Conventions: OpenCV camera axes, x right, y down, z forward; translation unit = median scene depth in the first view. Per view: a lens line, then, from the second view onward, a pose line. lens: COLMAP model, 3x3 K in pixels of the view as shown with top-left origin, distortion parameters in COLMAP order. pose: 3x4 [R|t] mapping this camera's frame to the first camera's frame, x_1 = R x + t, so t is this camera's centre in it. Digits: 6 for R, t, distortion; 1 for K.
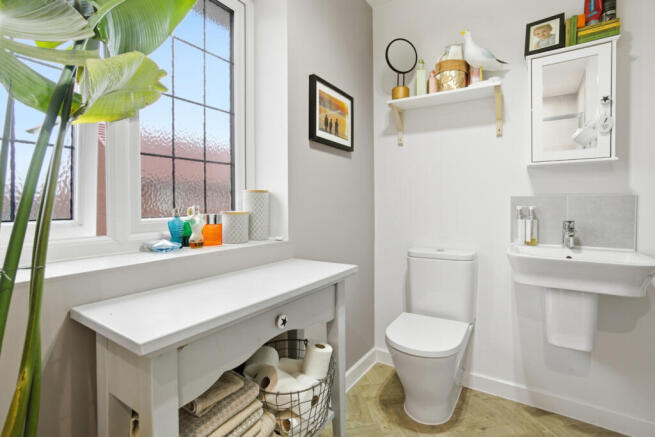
lens RADIAL K [[308.4, 0, 327.0], [0, 308.4, 205.1], [0, 0, 1]] dist [-0.000471, -0.000044]
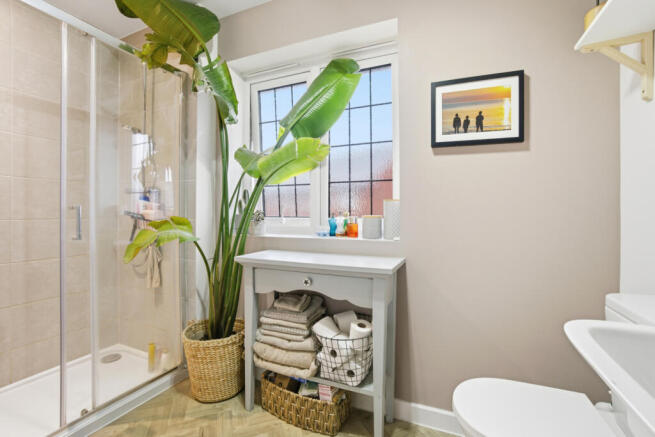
lens RADIAL K [[302.4, 0, 325.8], [0, 302.4, 214.0], [0, 0, 1]] dist [-0.002641, -0.000181]
pose [[0.175954, 0.004638, -0.984387, 0.810356], [-0.016781, 0.999858, 0.001711, 0.008344], [0.984255, 0.016218, 0.176007, 0.458167]]
